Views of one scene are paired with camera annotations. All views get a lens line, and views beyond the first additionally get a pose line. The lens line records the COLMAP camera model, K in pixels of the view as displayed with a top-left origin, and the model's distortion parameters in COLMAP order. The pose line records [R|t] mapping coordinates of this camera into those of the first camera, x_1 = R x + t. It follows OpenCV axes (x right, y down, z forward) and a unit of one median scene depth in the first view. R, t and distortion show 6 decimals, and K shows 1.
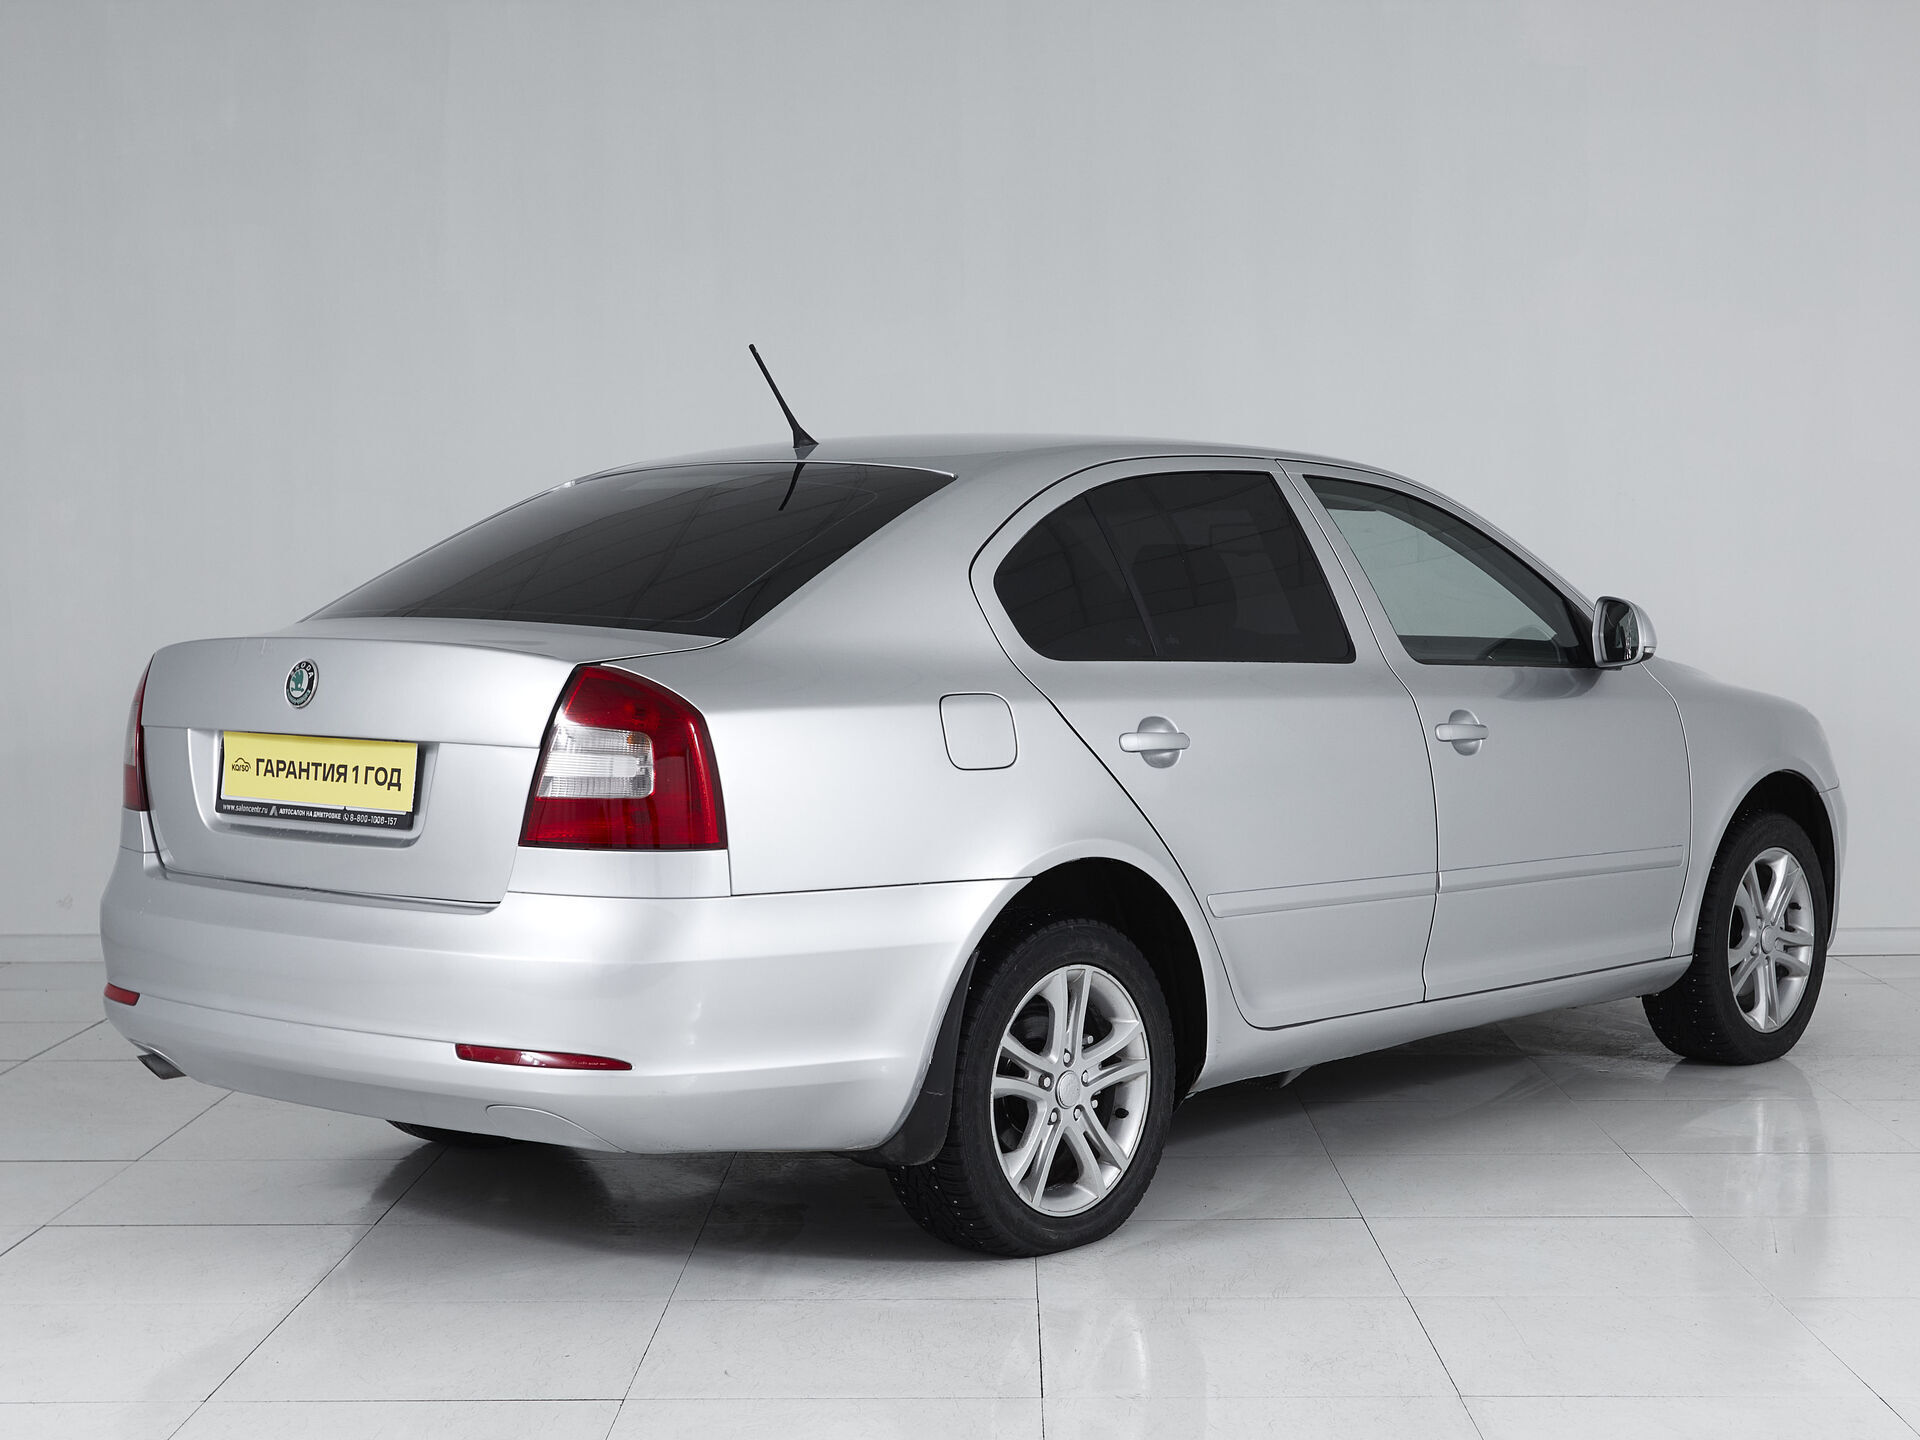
lens RADIAL K [[3758.1, 0, 960.0], [0, 3758.1, 720.0], [0, 0, 1]] dist [-0.367445, 0.073596]
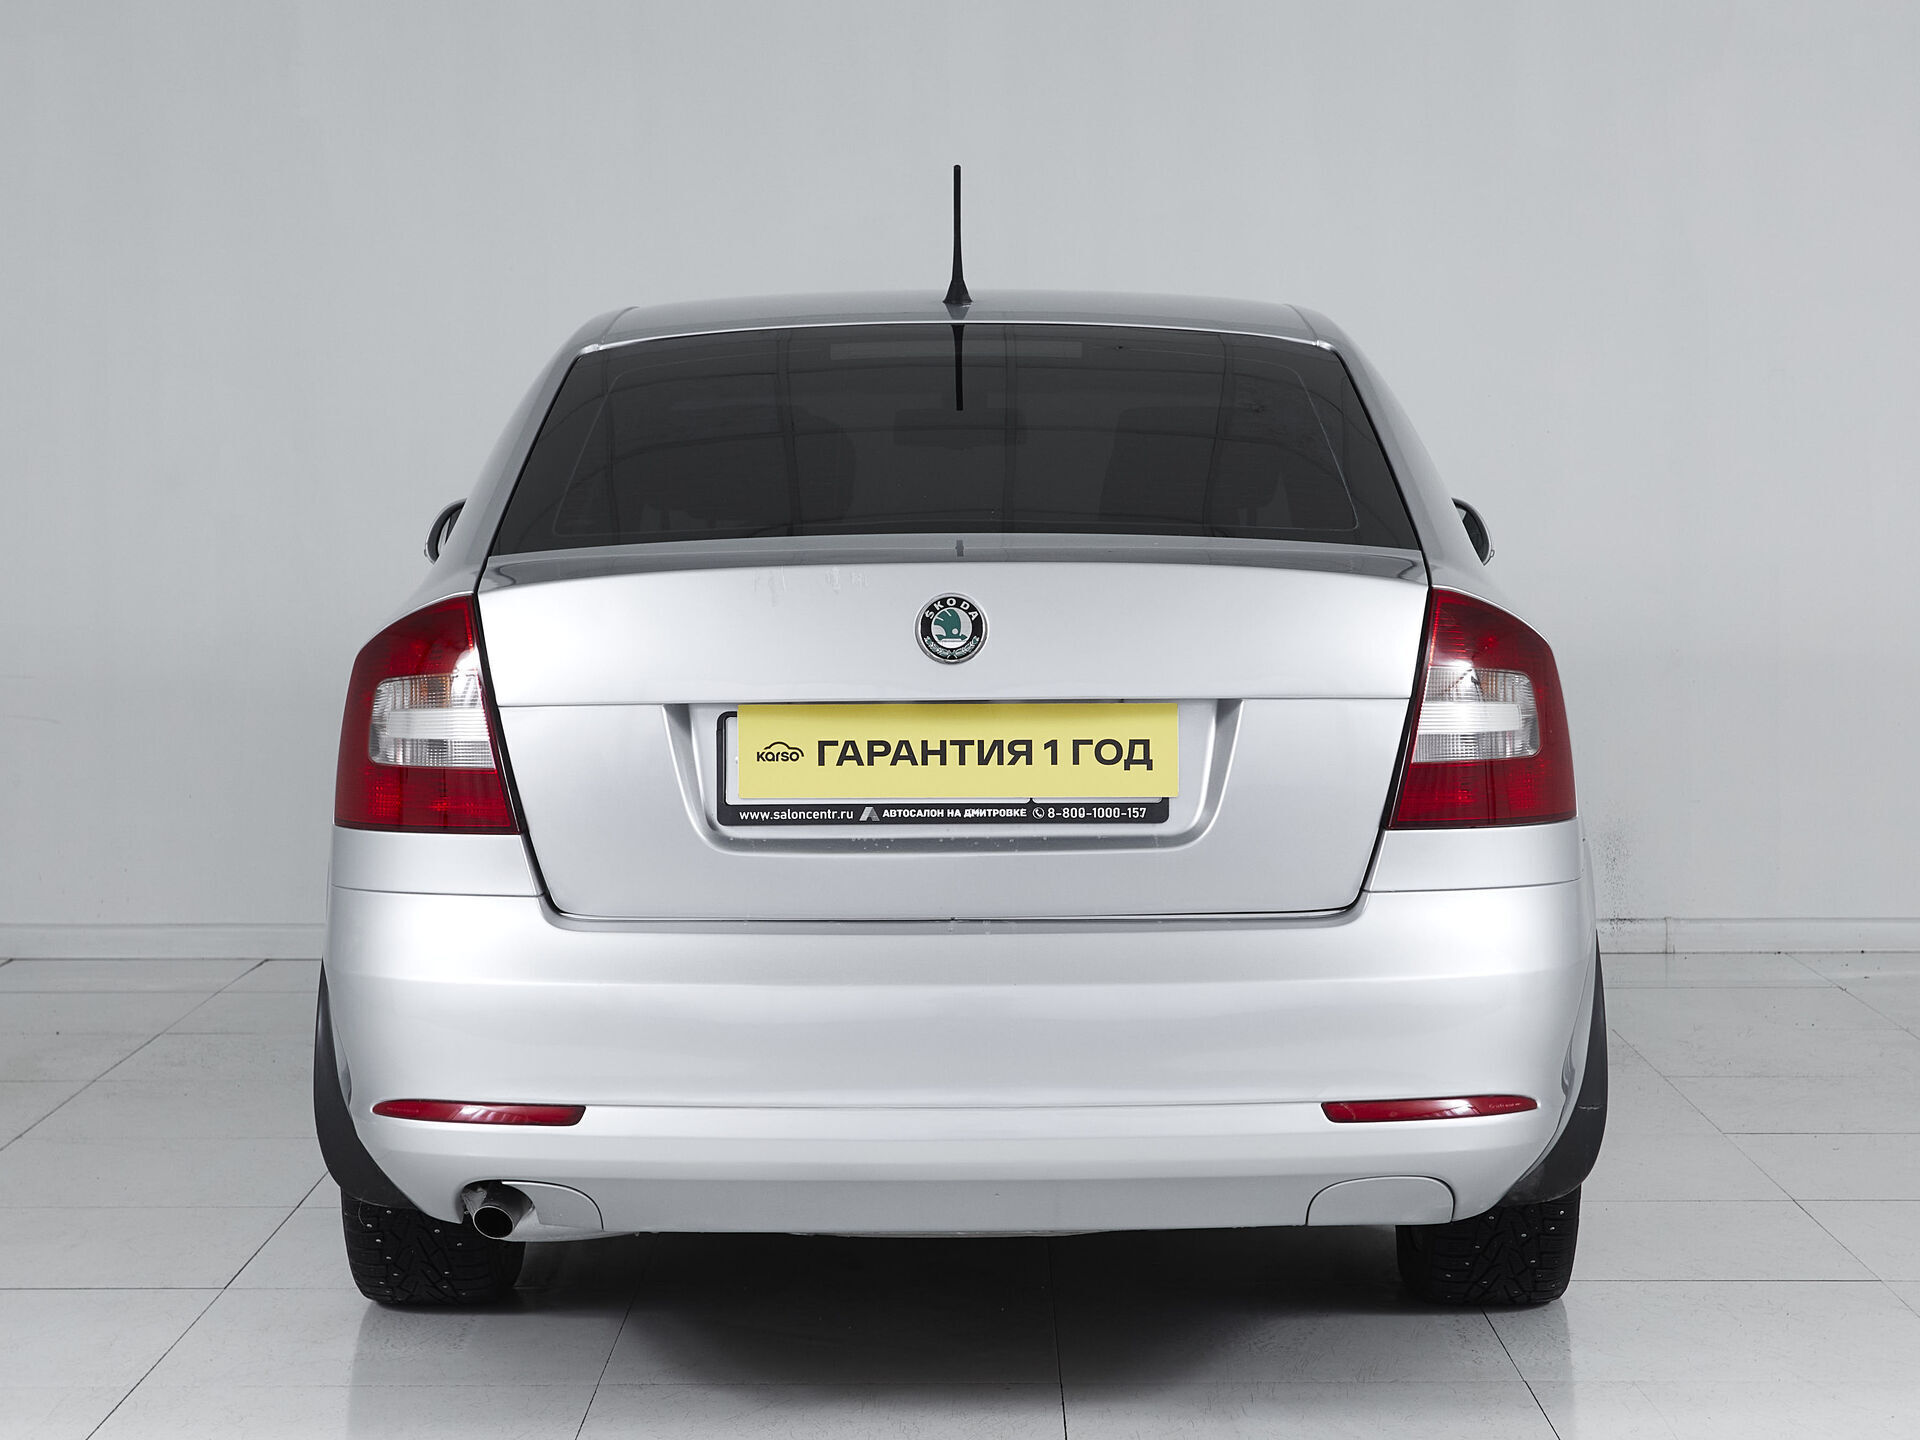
lens RADIAL K [[3758.1, 0, 960.0], [0, 3758.1, 720.0], [0, 0, 1]] dist [-0.367445, 0.073596]
pose [[0.746540, -0.061852, 0.662460, -0.646360], [0.040071, 0.998042, 0.048029, -0.026563], [-0.664133, -0.009310, 0.747556, 0.470534]]
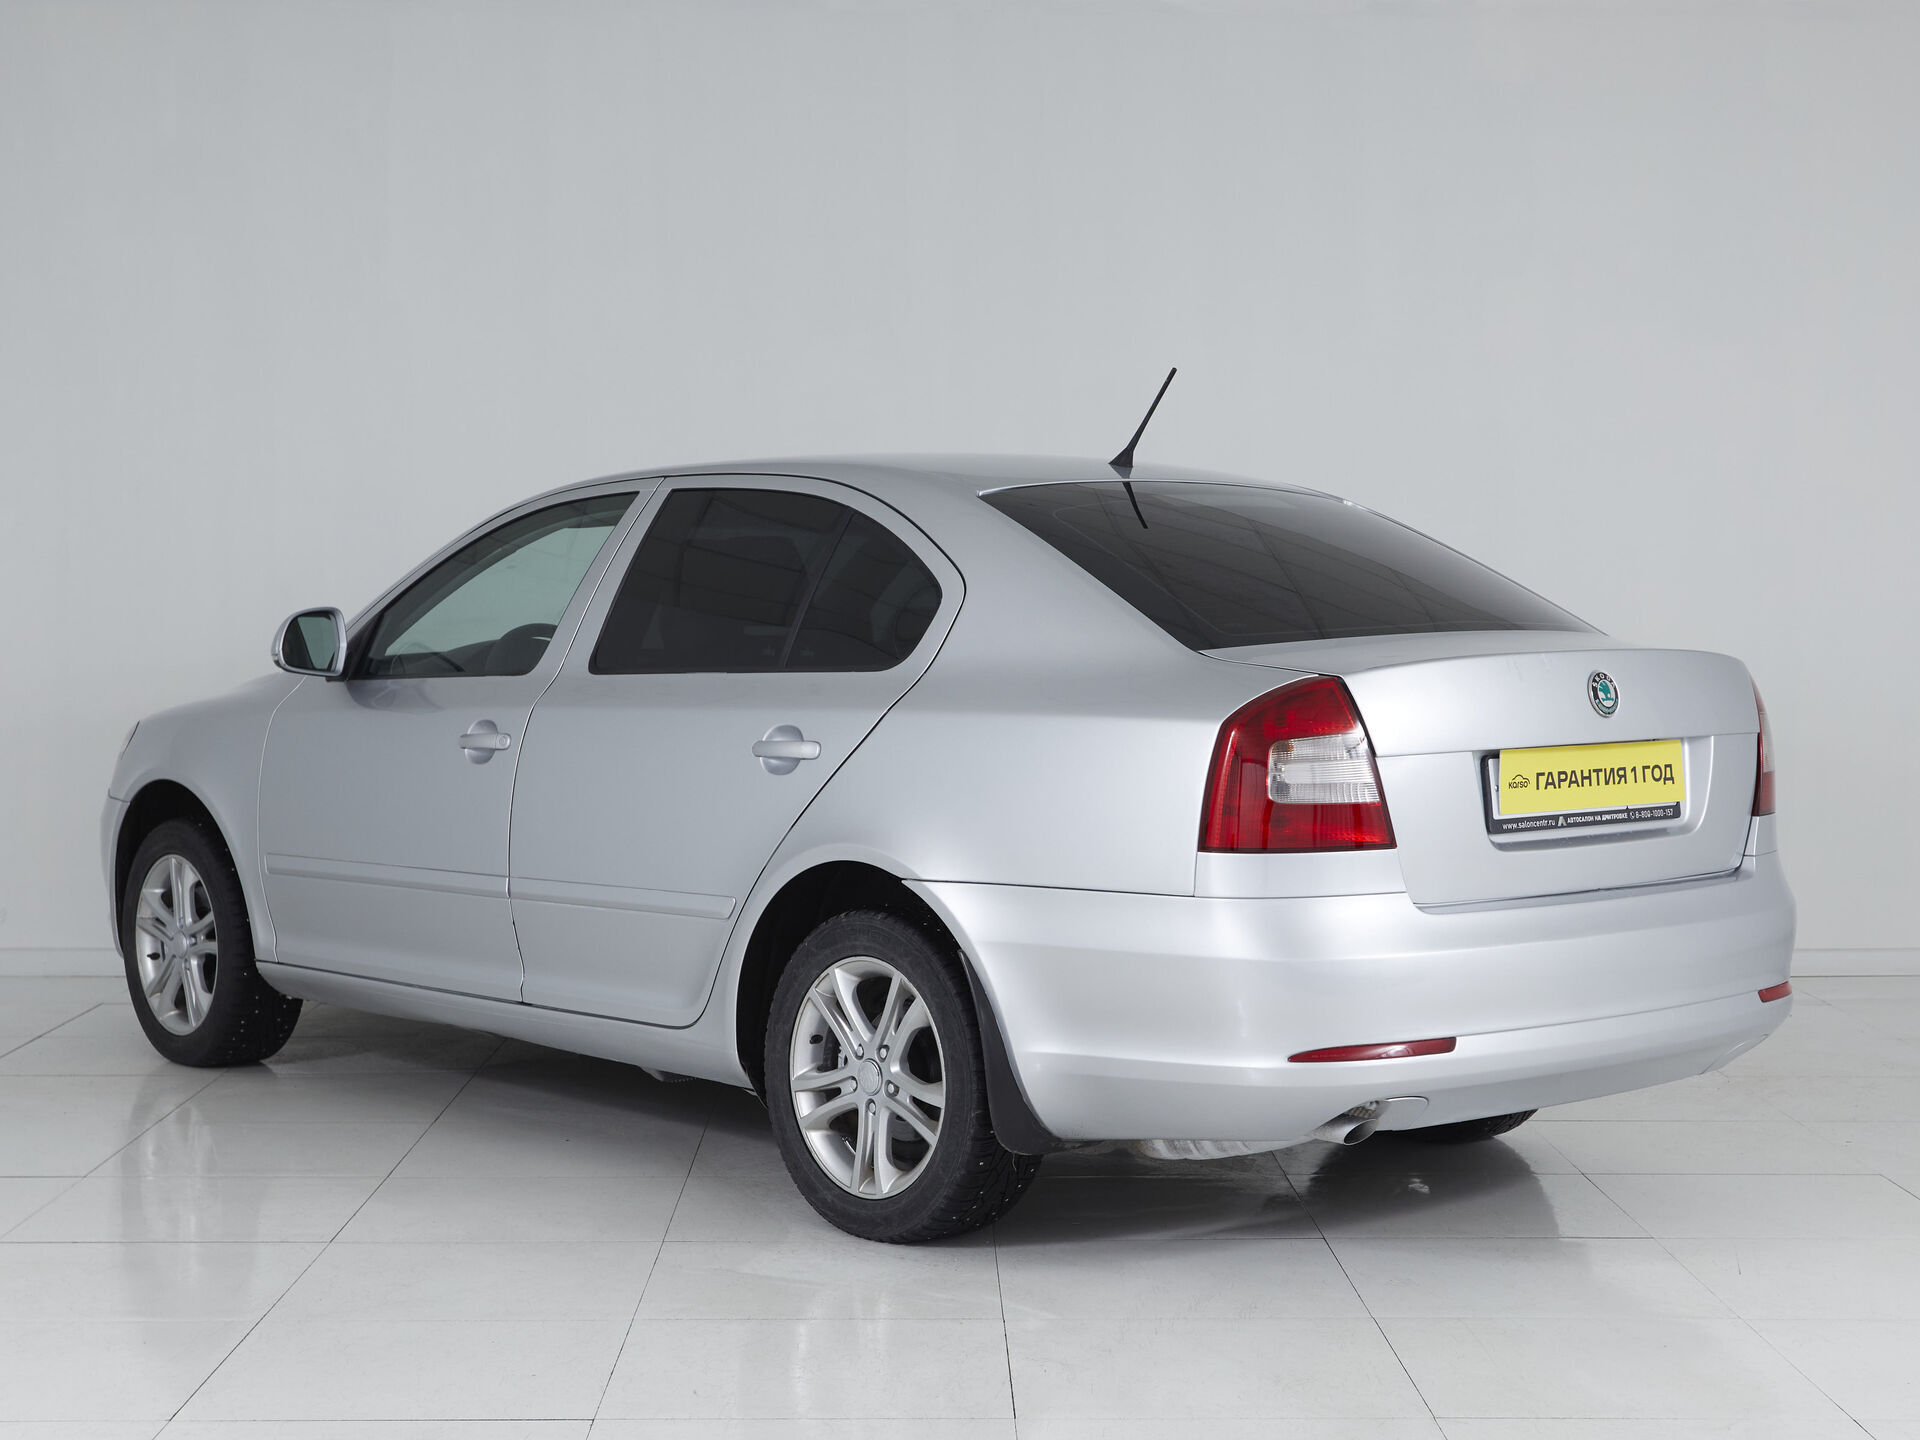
lens RADIAL K [[3758.1, 0, 960.0], [0, 3758.1, 720.0], [0, 0, 1]] dist [-0.367445, 0.073596]
pose [[0.103917, -0.048079, 0.993423, -1.237330], [0.050450, 0.997800, 0.043014, -0.056631], [-0.993306, 0.045648, 0.106114, 1.070515]]
